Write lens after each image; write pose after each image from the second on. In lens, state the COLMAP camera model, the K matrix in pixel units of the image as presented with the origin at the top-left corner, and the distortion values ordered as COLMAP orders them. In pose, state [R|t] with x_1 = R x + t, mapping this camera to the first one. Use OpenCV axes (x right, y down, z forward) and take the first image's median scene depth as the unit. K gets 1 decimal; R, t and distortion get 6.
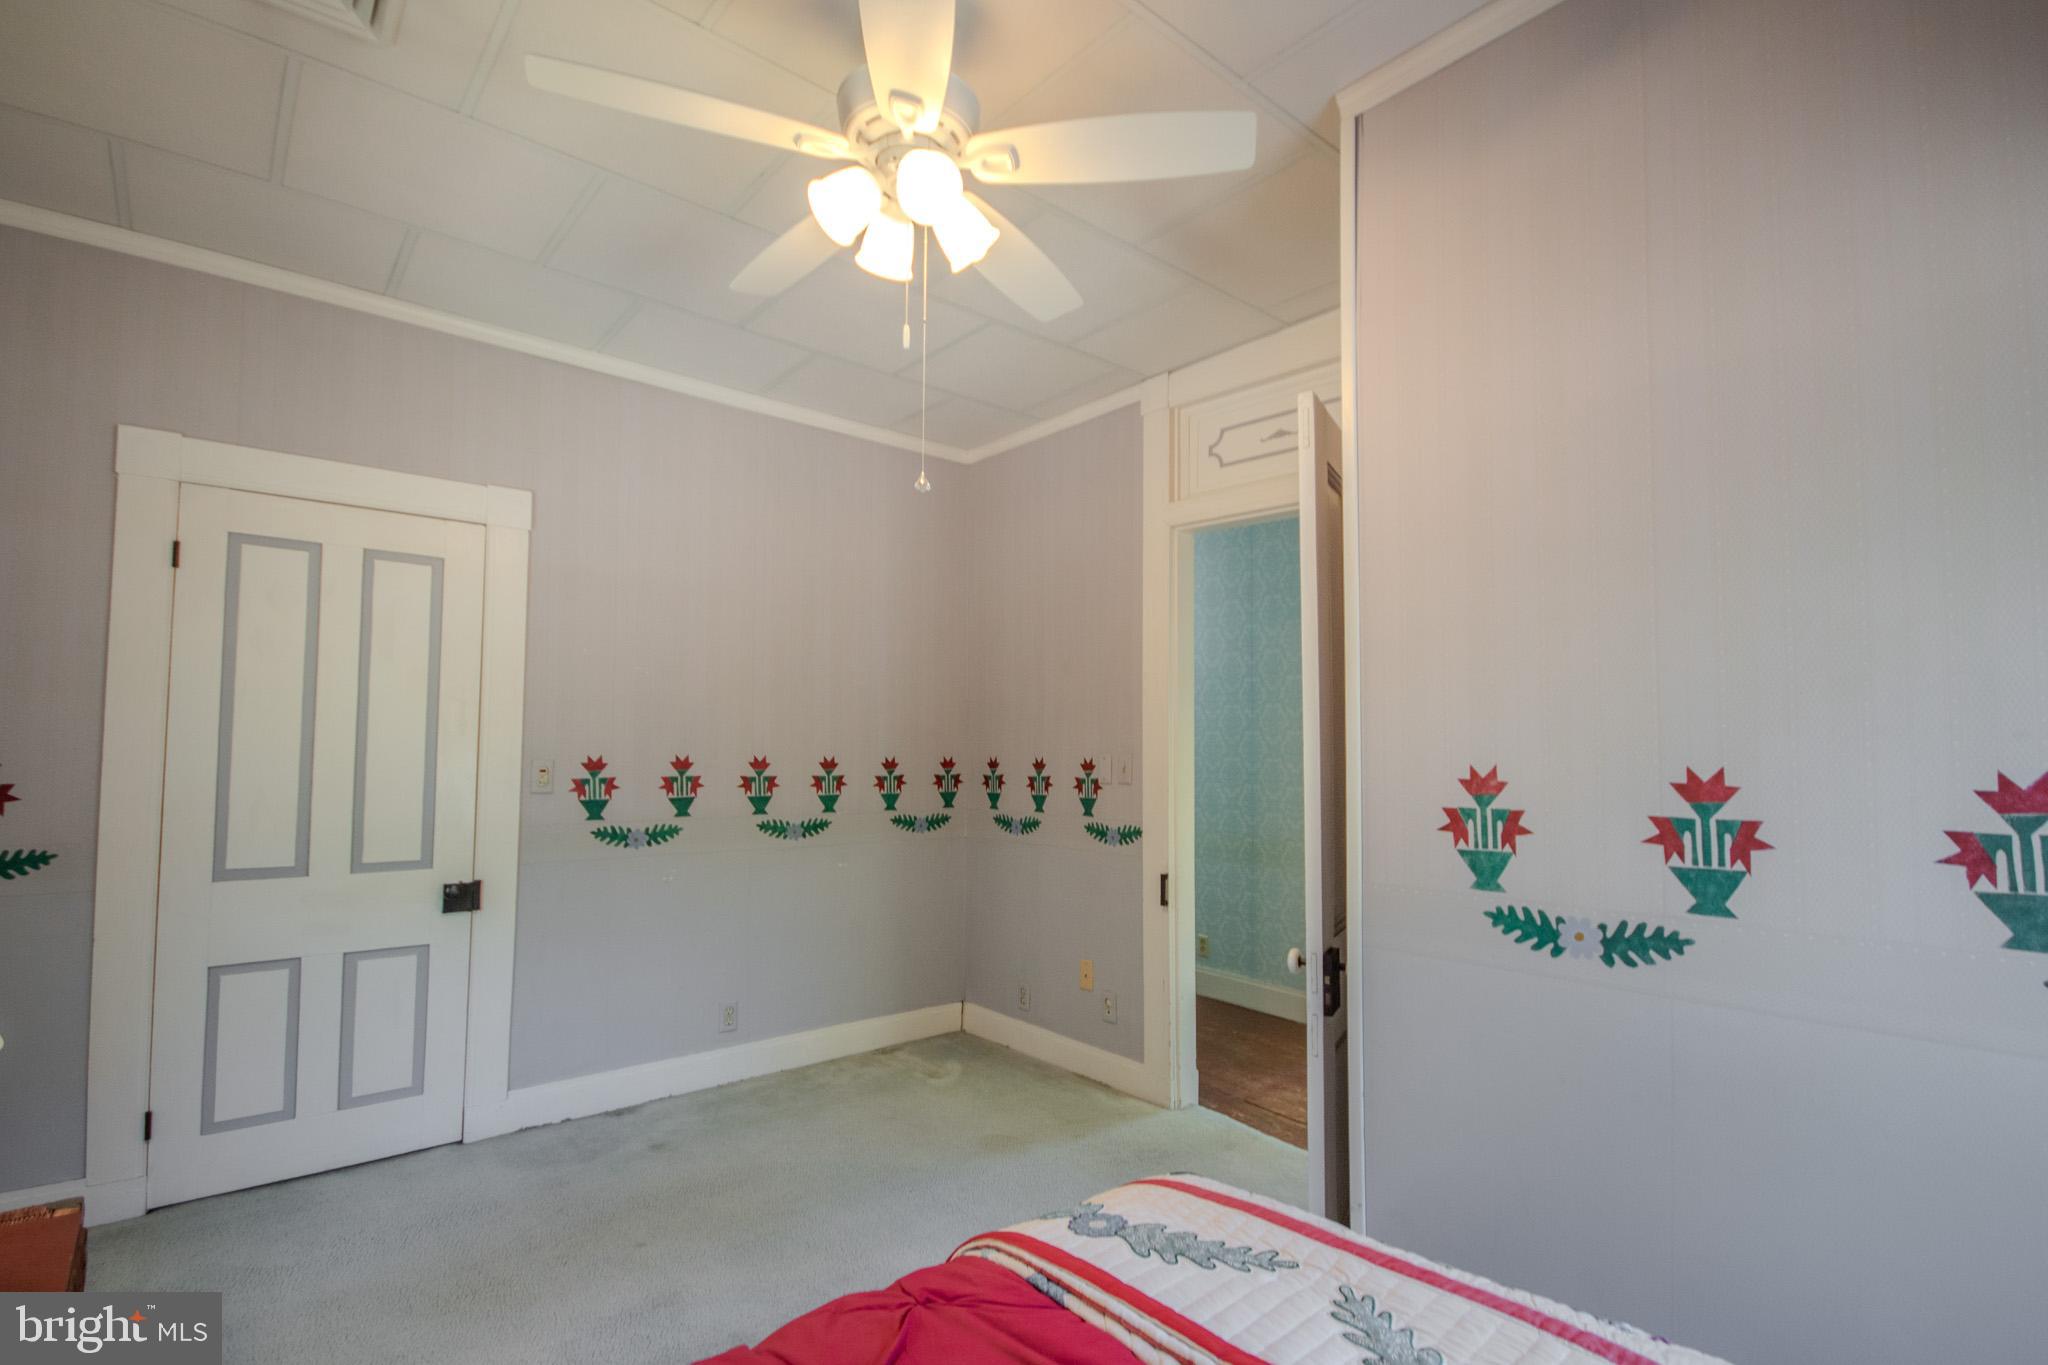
lens RADIAL K [[989.2, 0, 1022.8], [0, 989.2, 746.3], [0, 0, 1]] dist [0.000583, -0.000027]
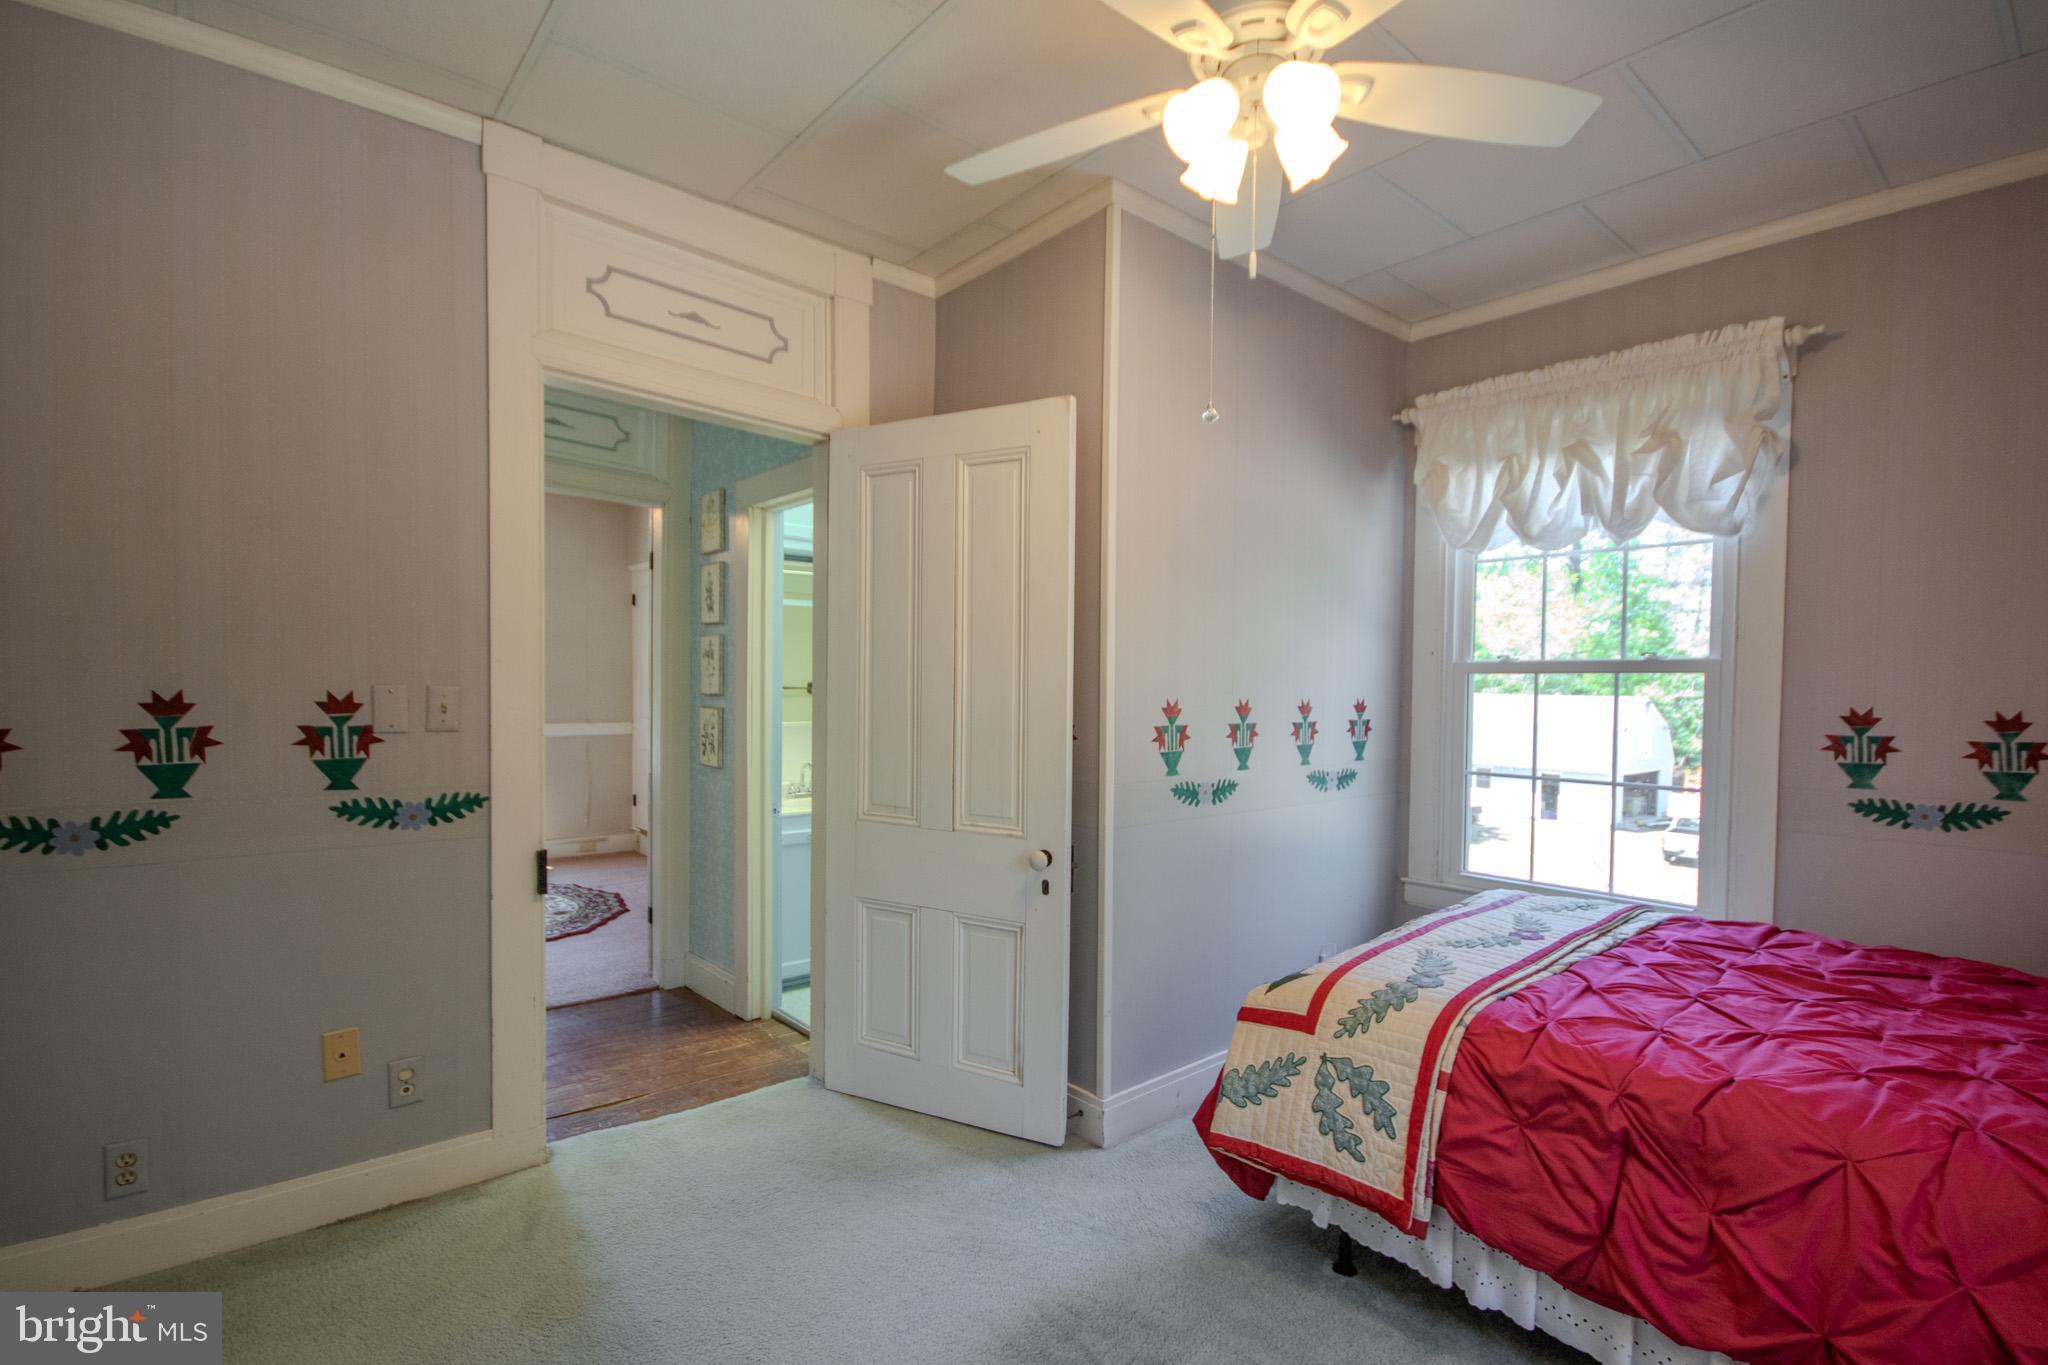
lens RADIAL K [[950.4, 0, 1030.3], [0, 950.4, 717.7], [0, 0, 1]] dist [-0.000275, -0.000289]
pose [[-0.026339, -0.053330, 0.998230, -0.967709], [-0.024353, 0.998314, 0.052692, -0.023160], [-0.999356, -0.022922, -0.027593, 1.149700]]
